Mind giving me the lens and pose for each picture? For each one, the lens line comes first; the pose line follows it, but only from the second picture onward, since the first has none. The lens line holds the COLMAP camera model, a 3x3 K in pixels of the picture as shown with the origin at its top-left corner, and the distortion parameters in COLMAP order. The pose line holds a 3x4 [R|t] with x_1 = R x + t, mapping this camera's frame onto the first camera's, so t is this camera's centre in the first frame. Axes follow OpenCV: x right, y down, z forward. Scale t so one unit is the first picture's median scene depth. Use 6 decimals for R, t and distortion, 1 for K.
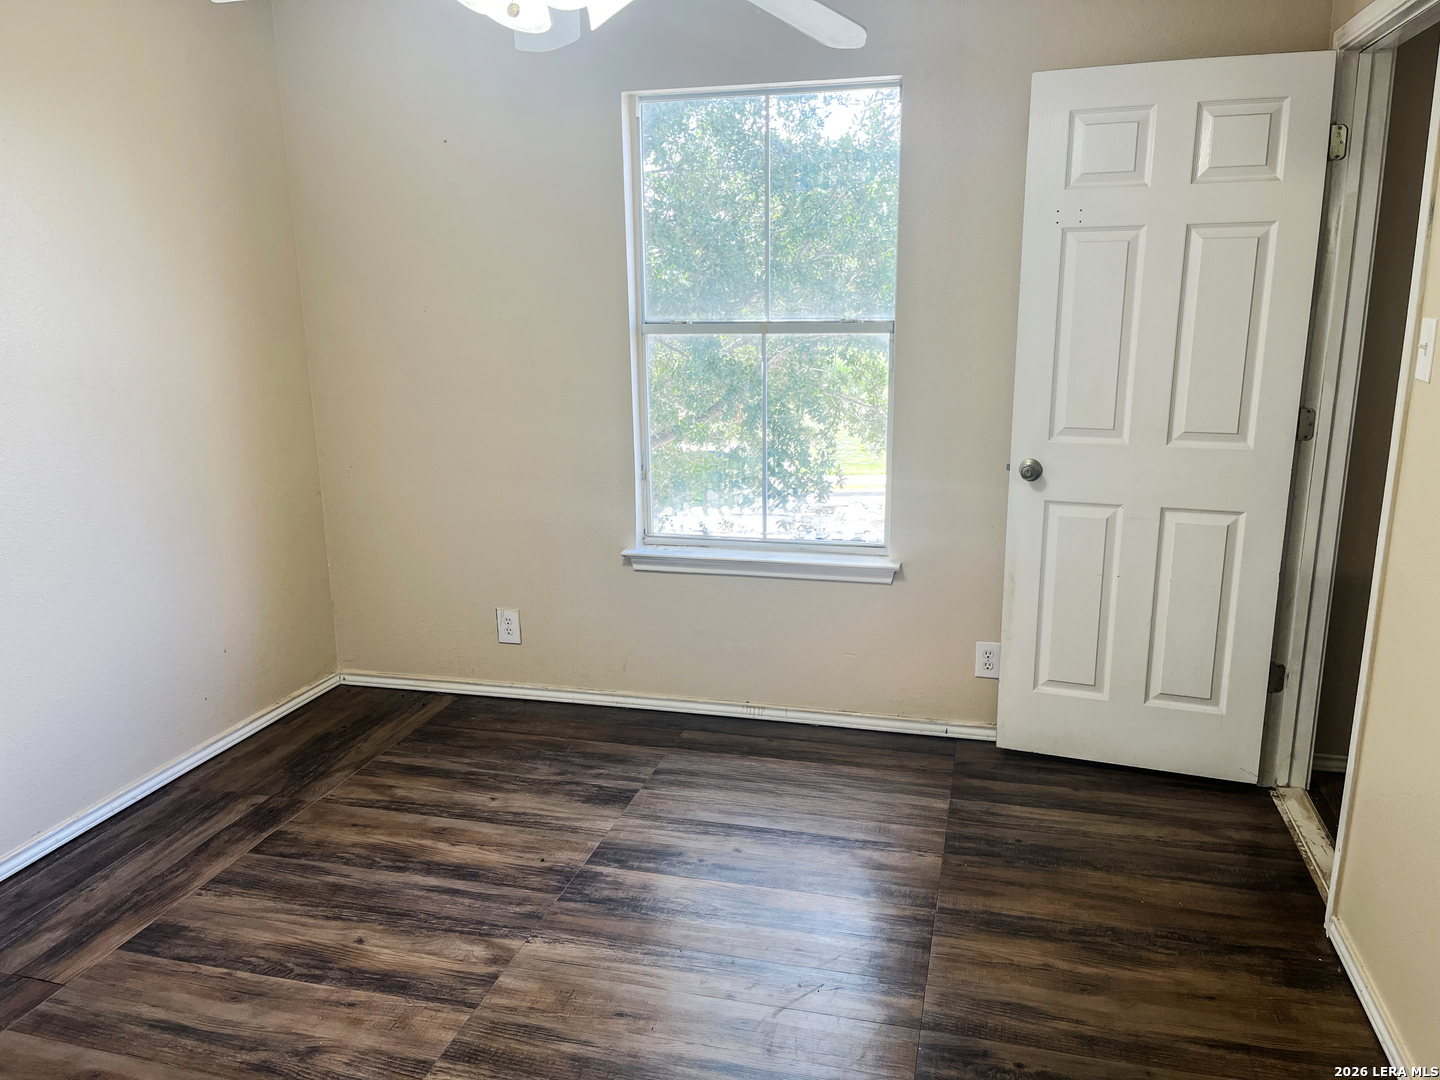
lens RADIAL K [[1084.7, 0, 713.5], [0, 1084.7, 537.1], [0, 0, 1]] dist [0.045404, -0.025982]
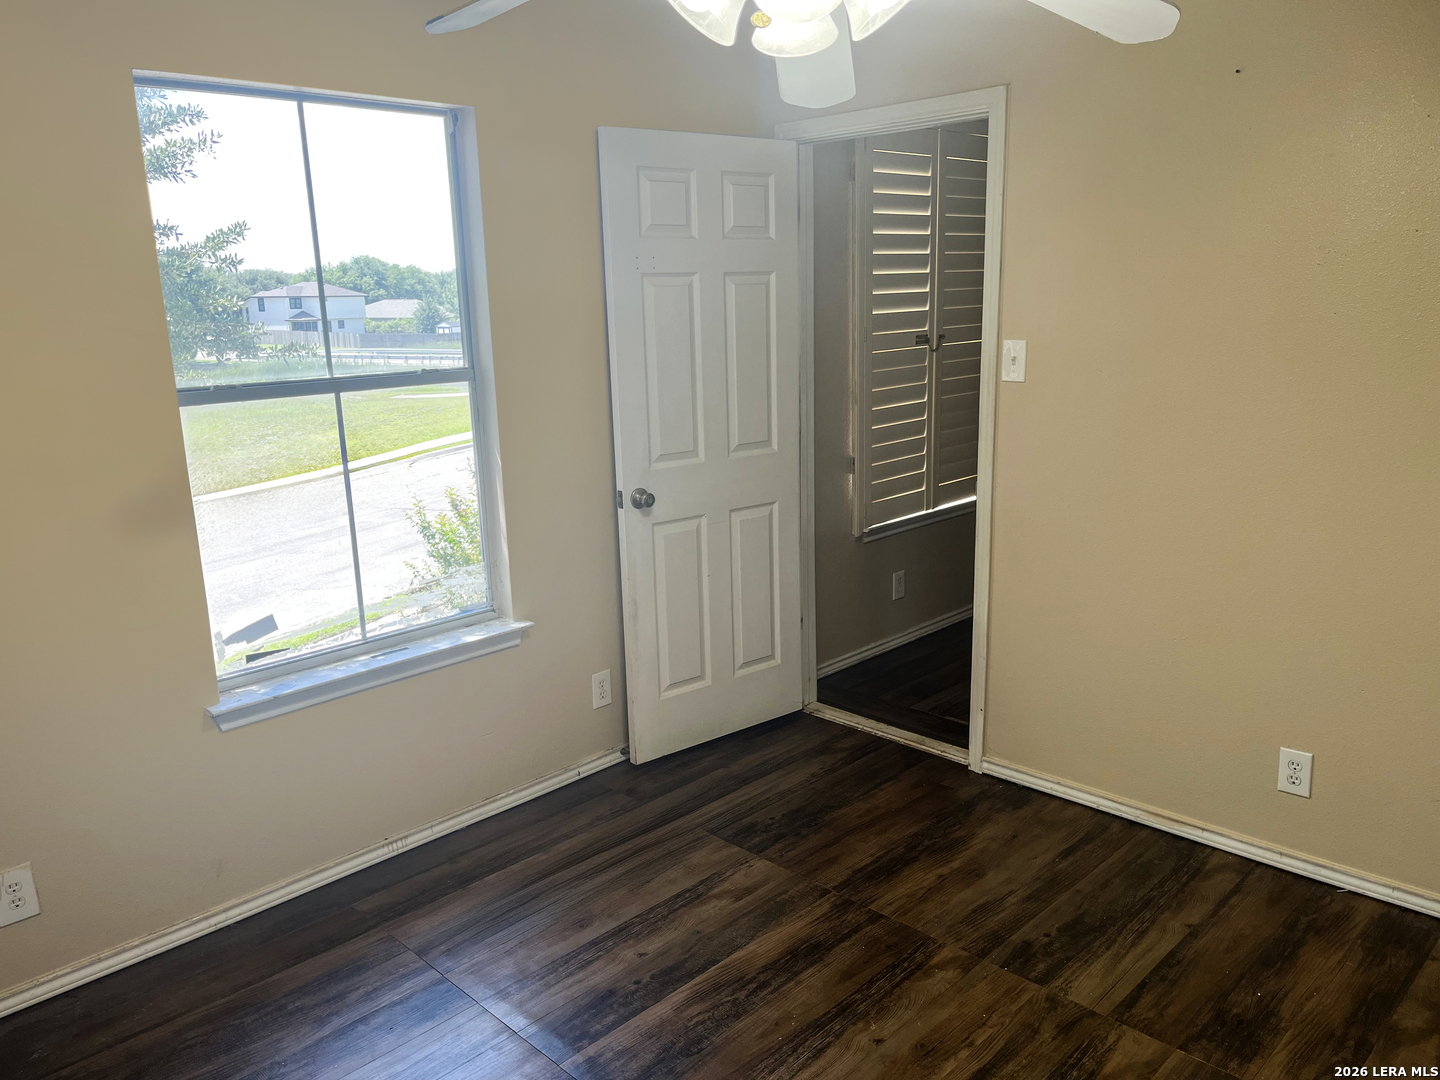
lens RADIAL K [[1084.7, 0, 713.6], [0, 1084.7, 543.0], [0, 0, 1]] dist [0.045404, -0.025982]
pose [[0.506803, -0.197079, 0.839232, -0.570942], [0.216009, 0.971492, 0.097692, -0.106711], [-0.834560, 0.131771, 0.534926, 0.376666]]
